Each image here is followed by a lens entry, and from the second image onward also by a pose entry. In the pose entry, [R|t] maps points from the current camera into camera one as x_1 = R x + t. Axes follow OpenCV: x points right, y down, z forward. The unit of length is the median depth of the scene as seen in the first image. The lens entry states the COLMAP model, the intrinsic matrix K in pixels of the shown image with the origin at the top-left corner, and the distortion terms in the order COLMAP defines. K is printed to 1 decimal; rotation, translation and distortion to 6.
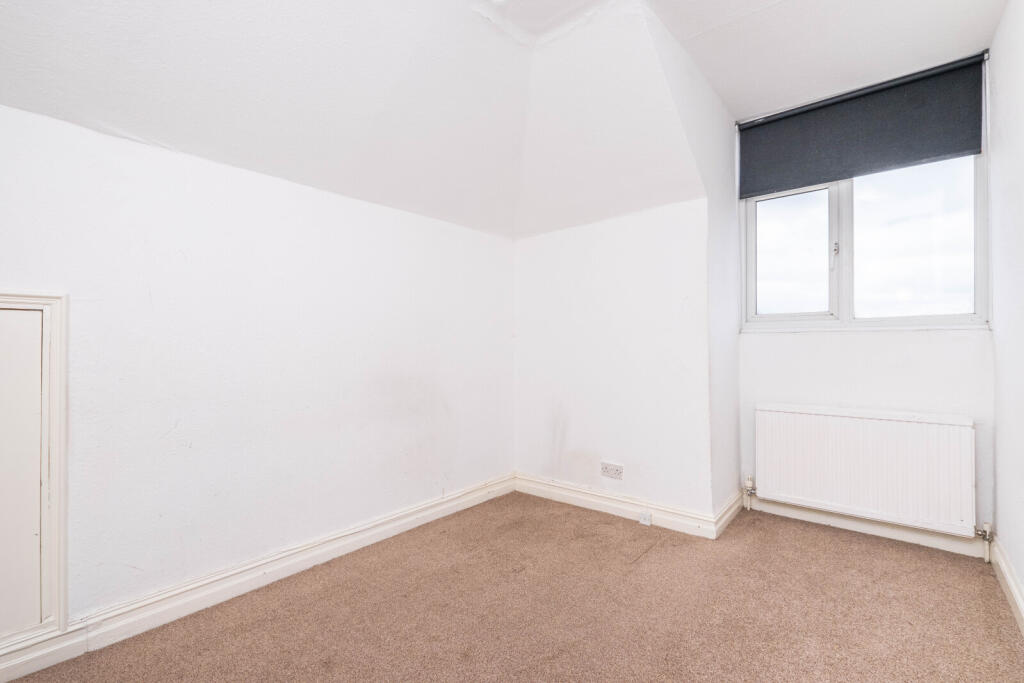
lens RADIAL K [[451.6, 0, 514.5], [0, 451.6, 344.6], [0, 0, 1]] dist [-0.000890, -0.000678]
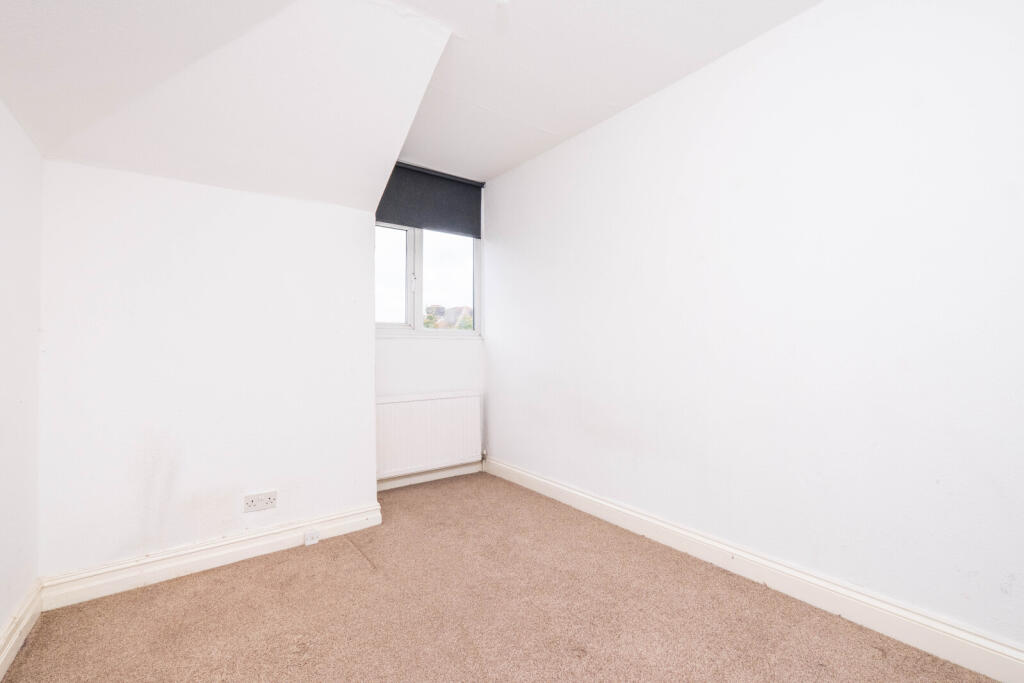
lens RADIAL K [[471.0, 0, 512.6], [0, 471.0, 335.2], [0, 0, 1]] dist [-0.000914, -0.000403]
pose [[0.195776, 0.029360, 0.980209, -0.620878], [-0.001270, 0.999558, -0.029686, 0.003295], [-0.980648, 0.004567, 0.195727, 0.442305]]
